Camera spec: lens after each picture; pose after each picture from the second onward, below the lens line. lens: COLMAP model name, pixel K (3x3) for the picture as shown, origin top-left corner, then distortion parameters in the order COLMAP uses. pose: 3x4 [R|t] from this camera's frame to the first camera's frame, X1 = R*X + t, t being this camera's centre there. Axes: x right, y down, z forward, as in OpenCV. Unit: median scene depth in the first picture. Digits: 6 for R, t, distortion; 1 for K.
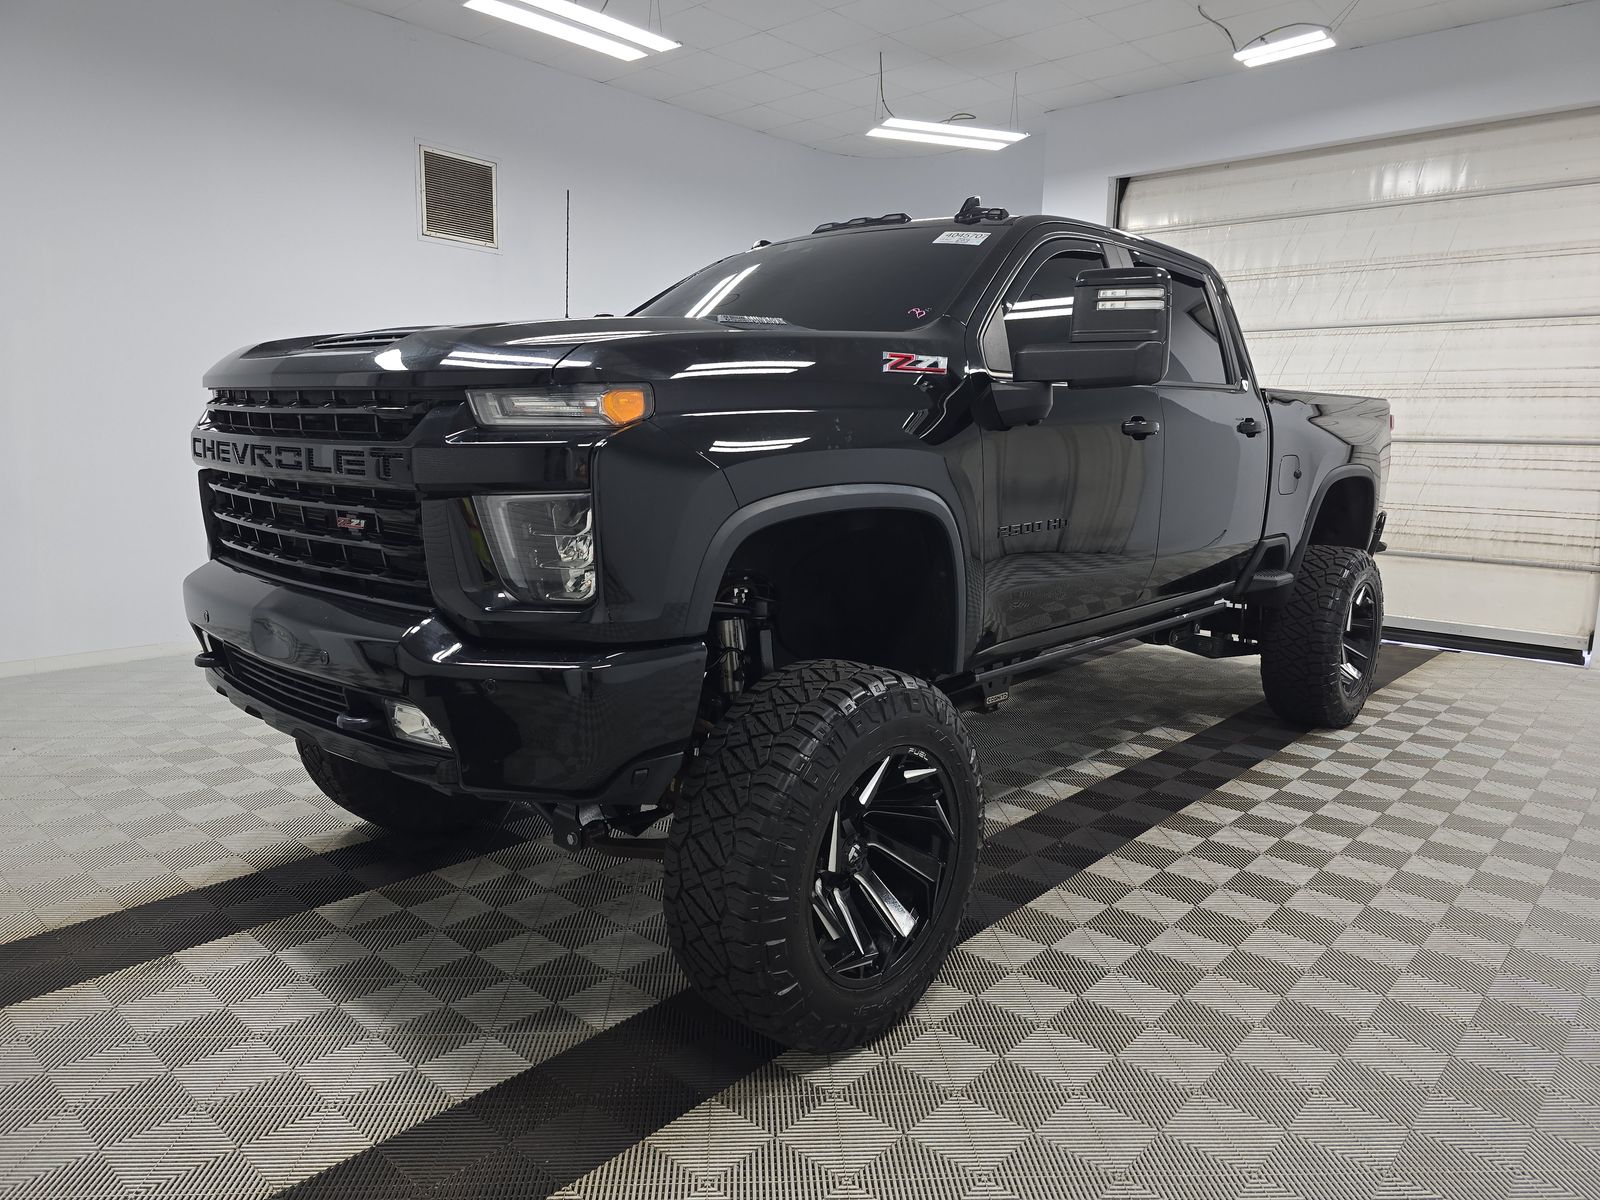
lens RADIAL K [[1080.2, 0, 800.0], [0, 1080.2, 600.0], [0, 0, 1]] dist [0.016296, -0.003015]
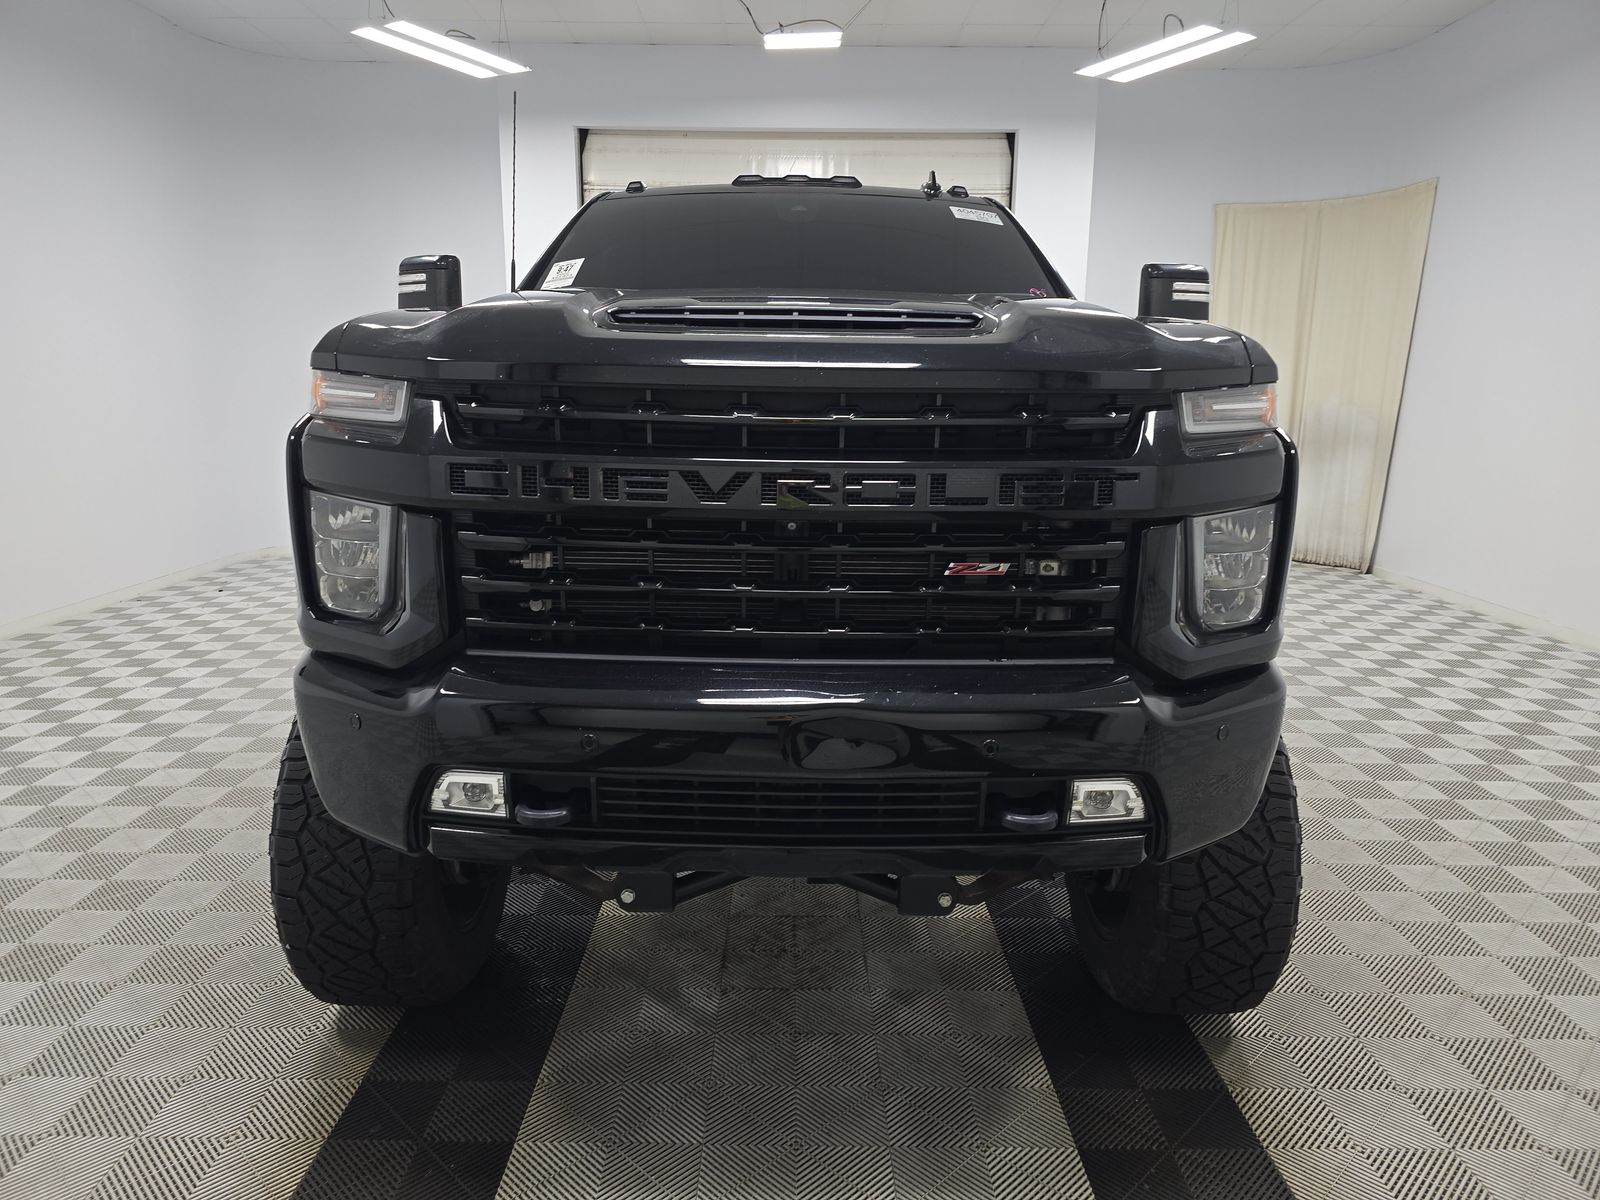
lens RADIAL K [[1080.2, 0, 800.0], [0, 1080.2, 600.0], [0, 0, 1]] dist [0.016296, -0.003015]
pose [[0.740667, -0.144332, 0.656186, -0.619565], [0.111297, 0.989517, 0.092025, -0.081872], [-0.662589, 0.004871, 0.748967, 0.320609]]
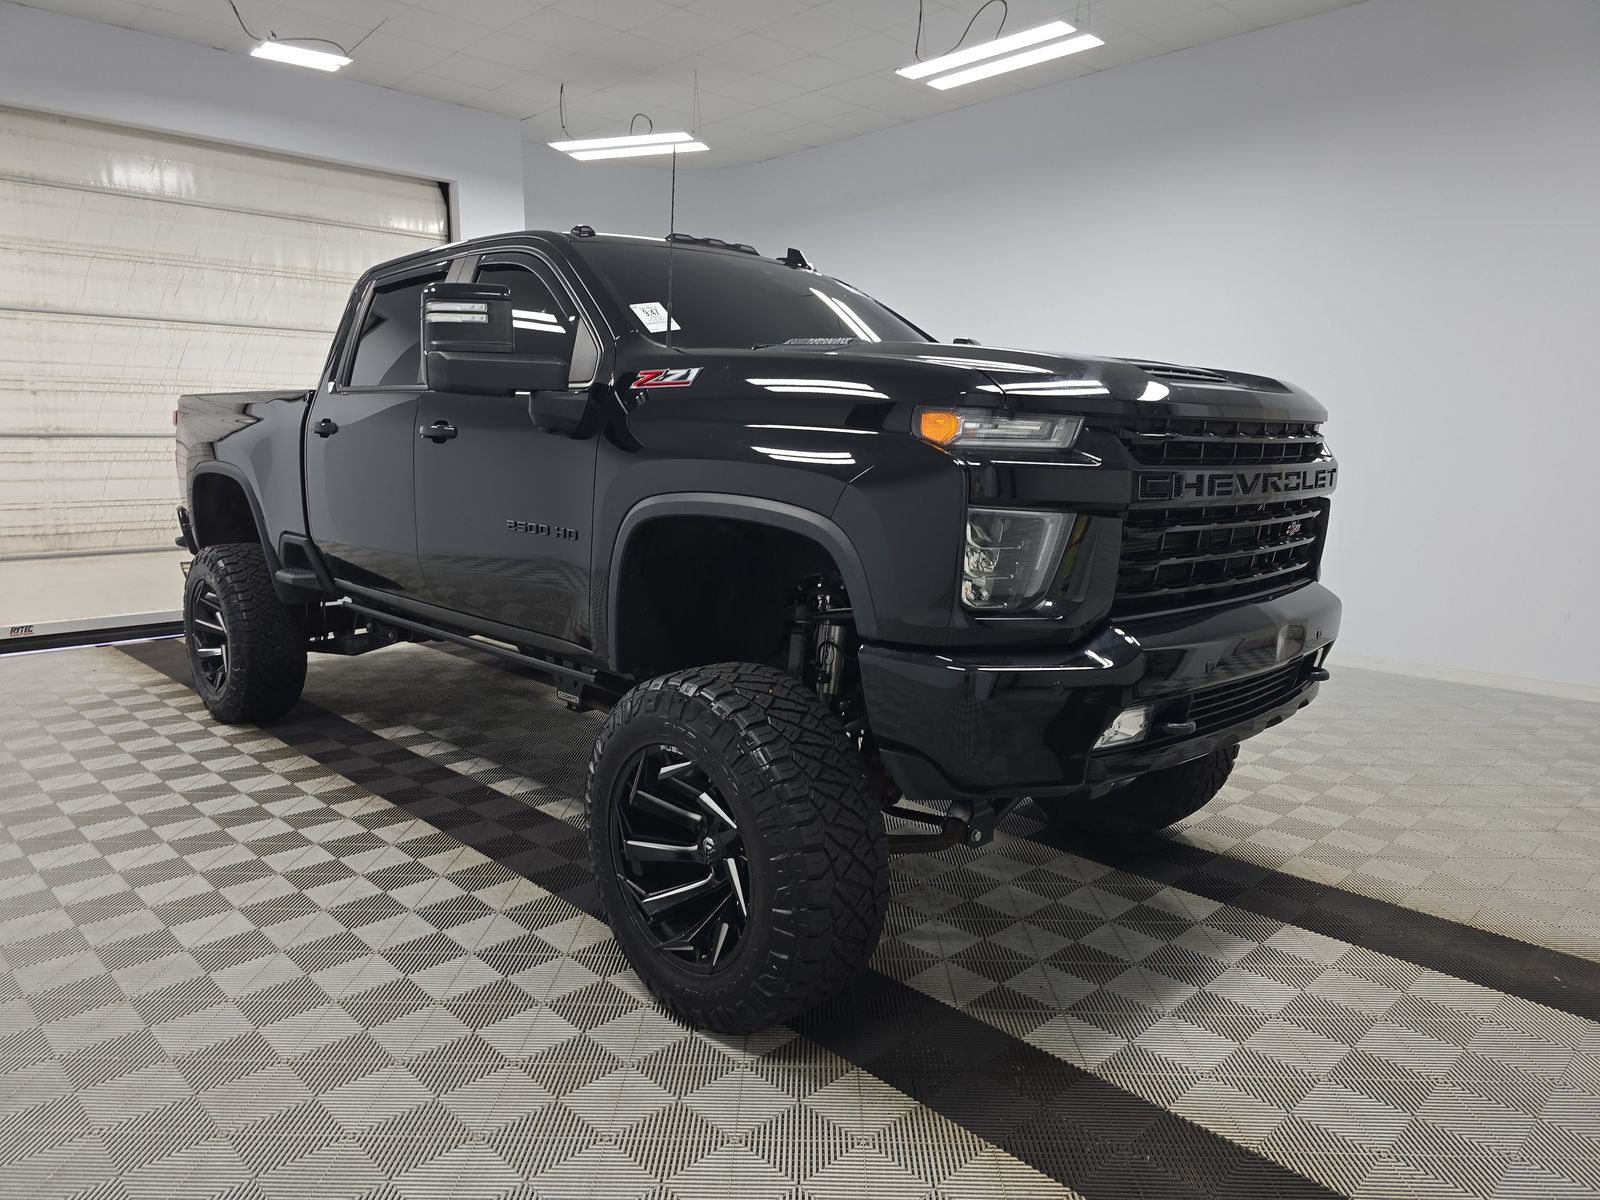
lens RADIAL K [[1080.2, 0, 800.0], [0, 1080.2, 600.0], [0, 0, 1]] dist [0.016296, -0.003015]
pose [[0.058331, -0.169224, 0.983850, -1.052261], [0.154406, 0.975198, 0.158581, -0.172073], [-0.986284, 0.142662, 0.083013, 0.909415]]
